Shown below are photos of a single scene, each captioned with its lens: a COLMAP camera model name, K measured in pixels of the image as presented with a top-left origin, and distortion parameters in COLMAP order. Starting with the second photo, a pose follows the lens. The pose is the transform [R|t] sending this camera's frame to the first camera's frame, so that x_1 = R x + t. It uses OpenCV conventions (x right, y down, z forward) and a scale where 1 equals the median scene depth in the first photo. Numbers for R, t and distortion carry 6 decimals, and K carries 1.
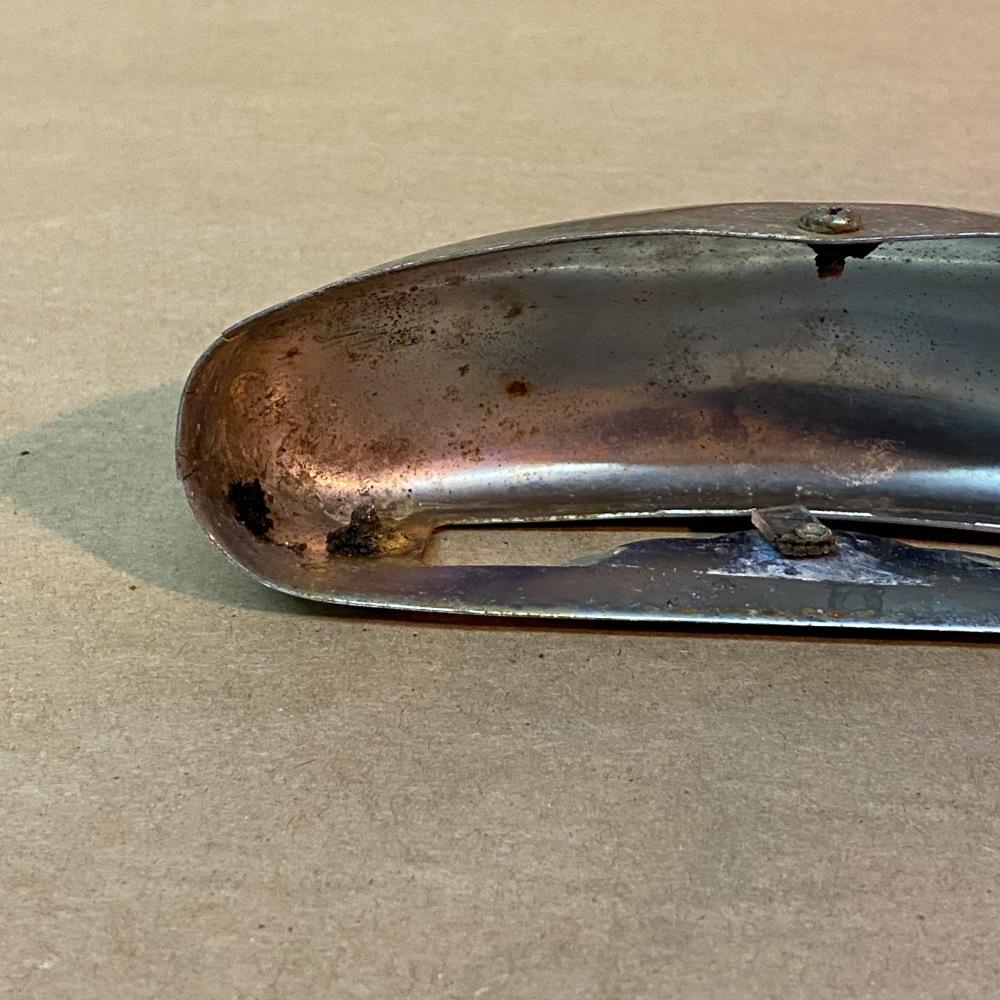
lens RADIAL K [[2012.0, 0, 486.0], [0, 2012.0, 485.5], [0, 0, 1]] dist [0.145888, 0.000000]
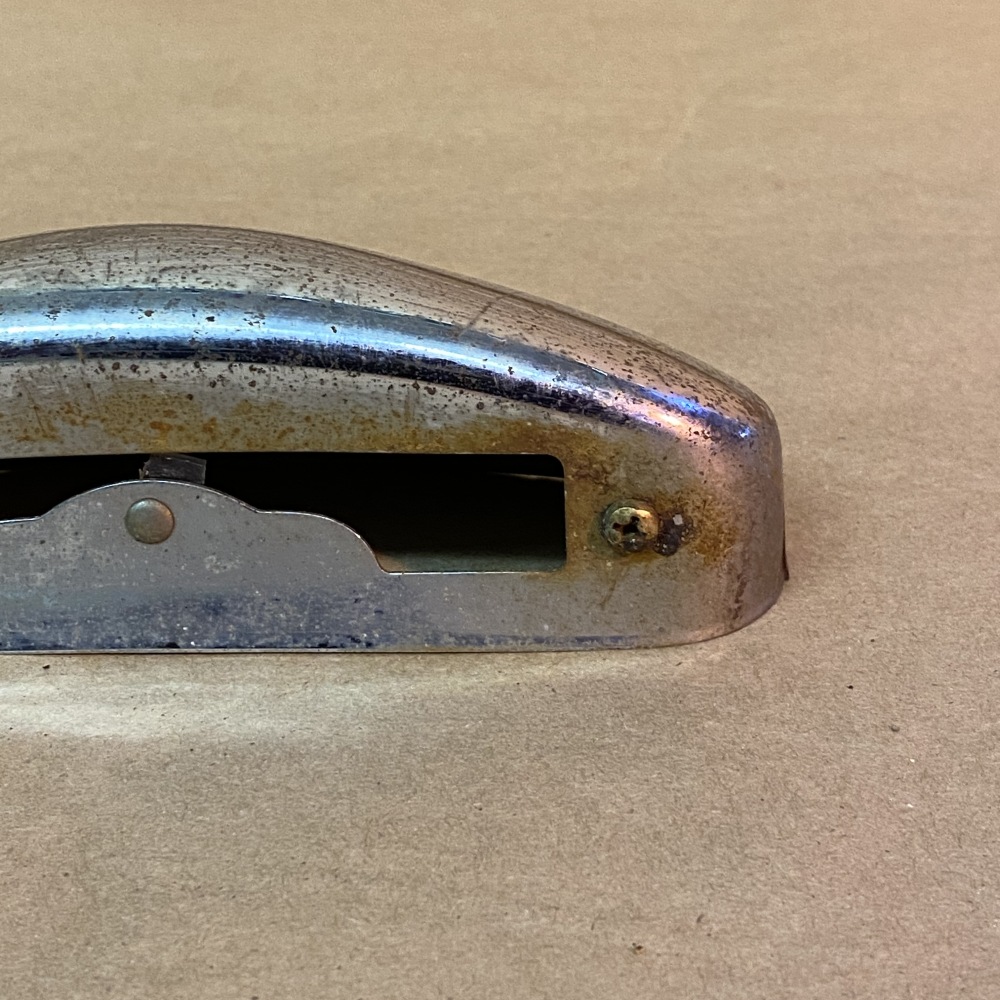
lens RADIAL K [[2012.0, 0, 512.6], [0, 2012.0, 493.9], [0, 0, 1]] dist [0.145888, 0.000000]
pose [[0.998943, -0.030465, 0.034433, 0.259556], [0.030484, 0.999535, -0.000038, -0.016923], [-0.034416, 0.001087, 0.999407, 0.041428]]
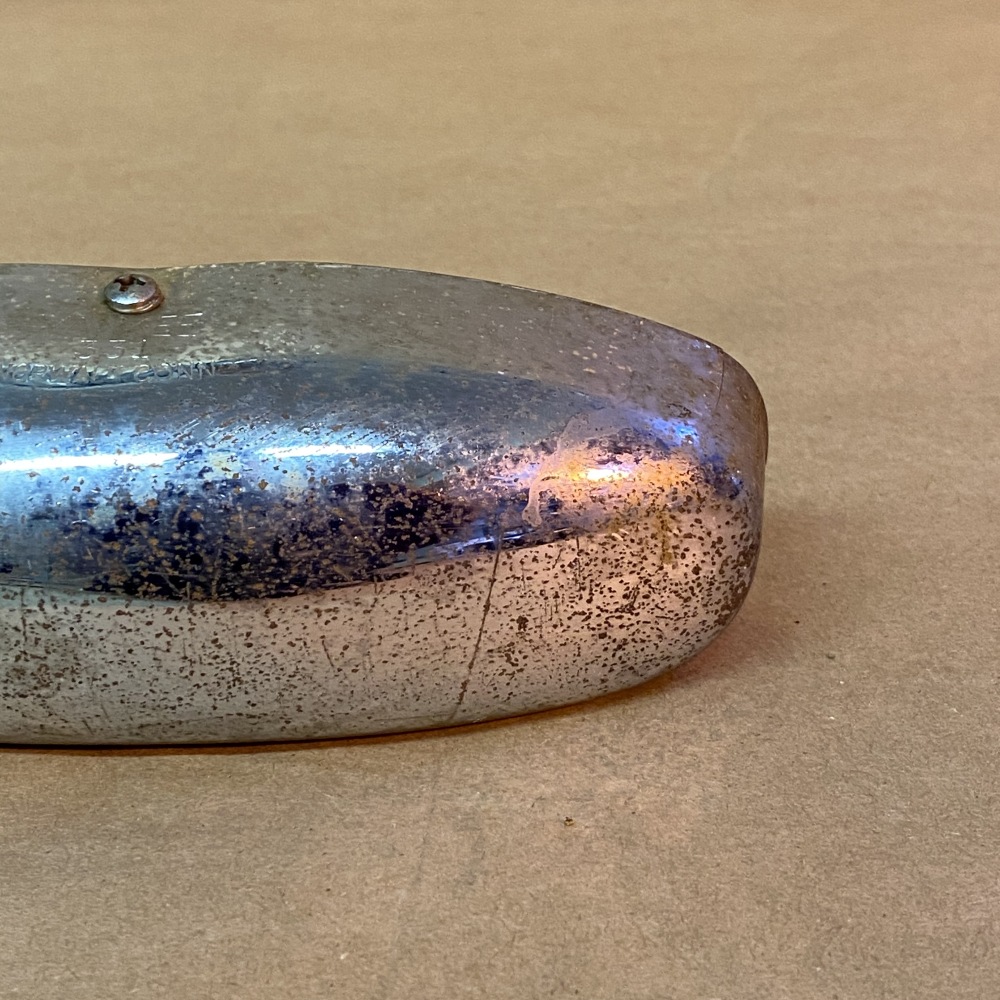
lens RADIAL K [[2012.0, 0, 497.2], [0, 2012.0, 499.0], [0, 0, 1]] dist [0.145888, 0.000000]
pose [[0.998425, -0.011454, -0.054926, 0.353093], [0.009615, 0.999388, -0.033630, 0.050429], [0.055277, 0.033049, 0.997924, -0.083640]]
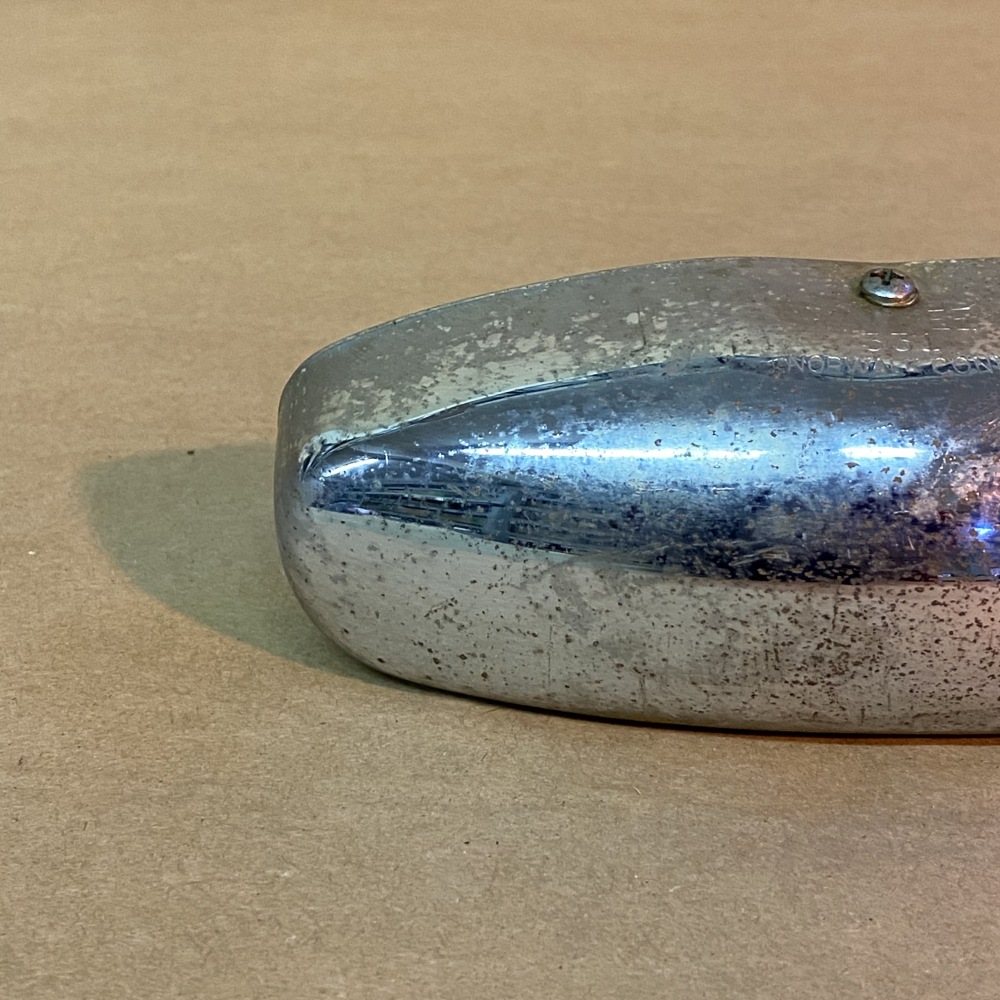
lens RADIAL K [[2012.0, 0, 470.3], [0, 2012.0, 510.3], [0, 0, 1]] dist [0.145888, 0.000000]
pose [[0.999994, 0.003096, 0.001274, -0.096510], [-0.003057, 0.999568, -0.029245, 0.055046], [-0.001364, 0.029241, 0.999571, -0.107849]]
